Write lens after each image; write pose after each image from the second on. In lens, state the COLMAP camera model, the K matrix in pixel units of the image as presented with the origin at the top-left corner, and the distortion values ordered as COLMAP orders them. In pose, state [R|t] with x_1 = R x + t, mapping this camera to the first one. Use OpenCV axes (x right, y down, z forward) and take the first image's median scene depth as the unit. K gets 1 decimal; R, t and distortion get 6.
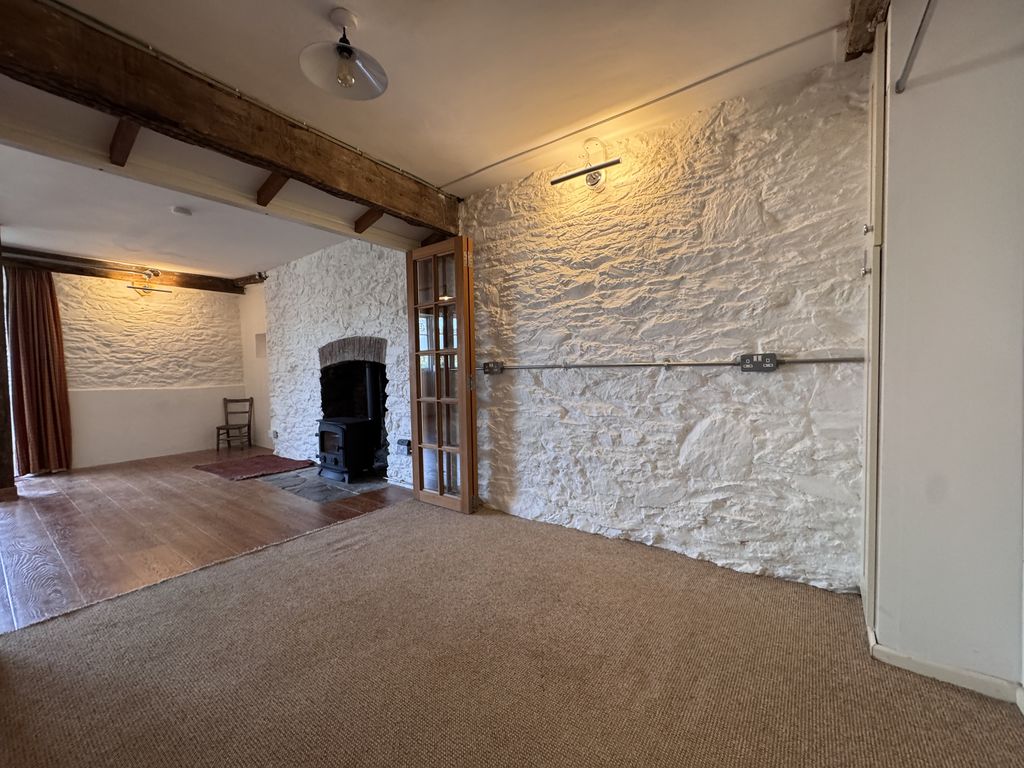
lens RADIAL K [[407.8, 0, 506.1], [0, 407.8, 383.0], [0, 0, 1]] dist [-0.003435, 0.000052]
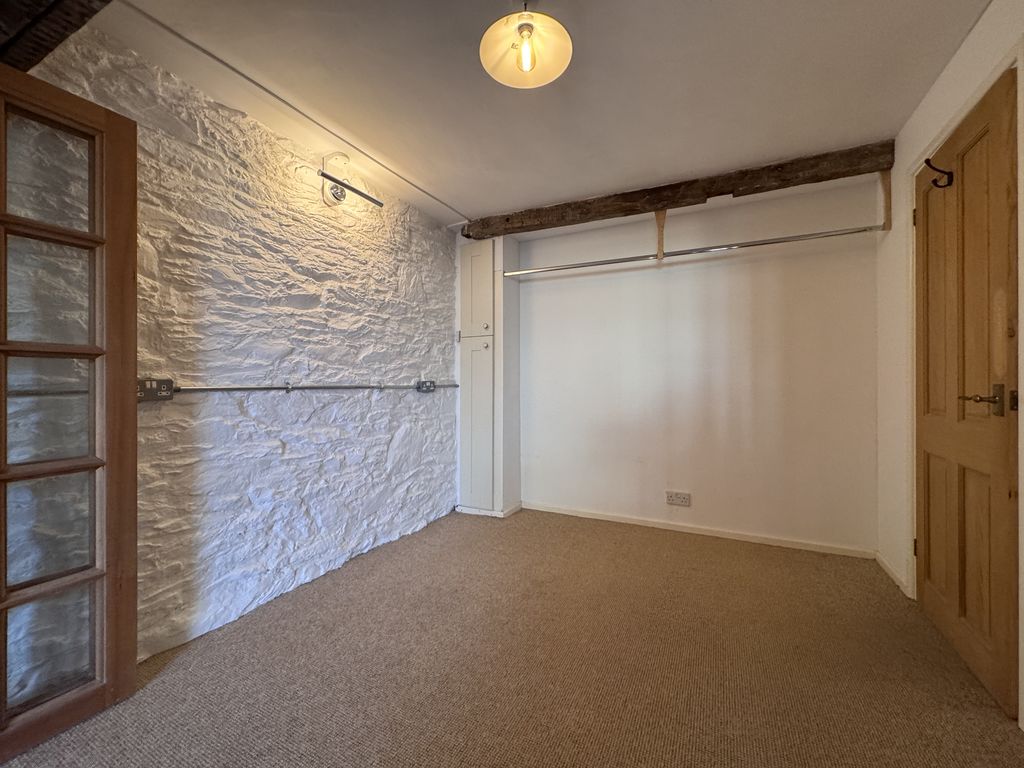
lens RADIAL K [[407.8, 0, 516.0], [0, 407.8, 384.0], [0, 0, 1]] dist [-0.003435, 0.000052]
pose [[-0.174048, 0.018949, 0.984555, -0.722504], [0.041824, 0.999055, -0.011834, -0.020219], [-0.983849, 0.039119, -0.174676, 0.699511]]
